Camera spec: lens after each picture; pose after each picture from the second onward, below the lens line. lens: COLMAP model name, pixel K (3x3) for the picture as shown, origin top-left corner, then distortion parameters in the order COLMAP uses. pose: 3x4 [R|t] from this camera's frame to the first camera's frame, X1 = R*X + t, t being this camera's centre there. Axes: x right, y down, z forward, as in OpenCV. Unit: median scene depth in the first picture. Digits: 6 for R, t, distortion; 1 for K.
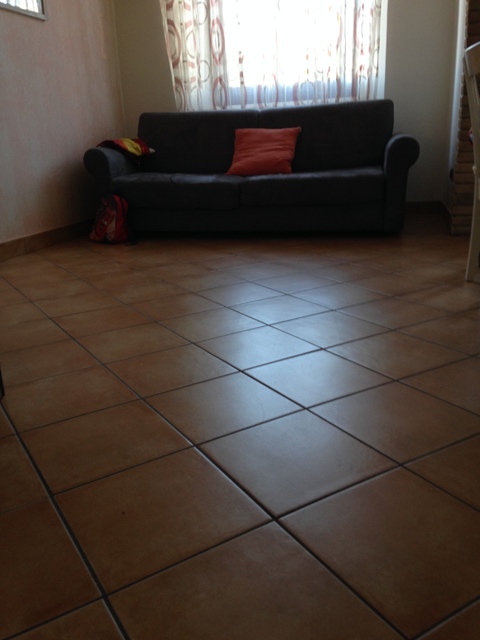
lens RADIAL K [[591.2, 0, 239.2], [0, 591.2, 328.3], [0, 0, 1]] dist [0.113277, 0.000000]
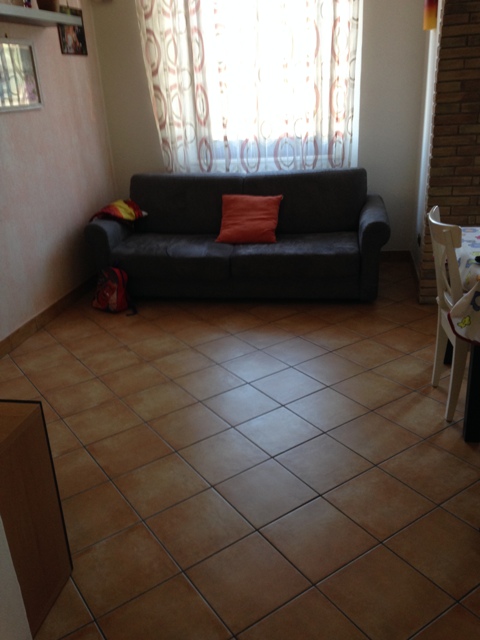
lens RADIAL K [[590.2, 0, 238.9], [0, 590.2, 331.8], [0, 0, 1]] dist [0.091553, 0.000000]
pose [[0.998555, -0.031440, 0.043580, -0.032003], [0.027359, 0.995451, 0.091263, -0.190560], [-0.046251, -0.089939, 0.994873, -0.088577]]
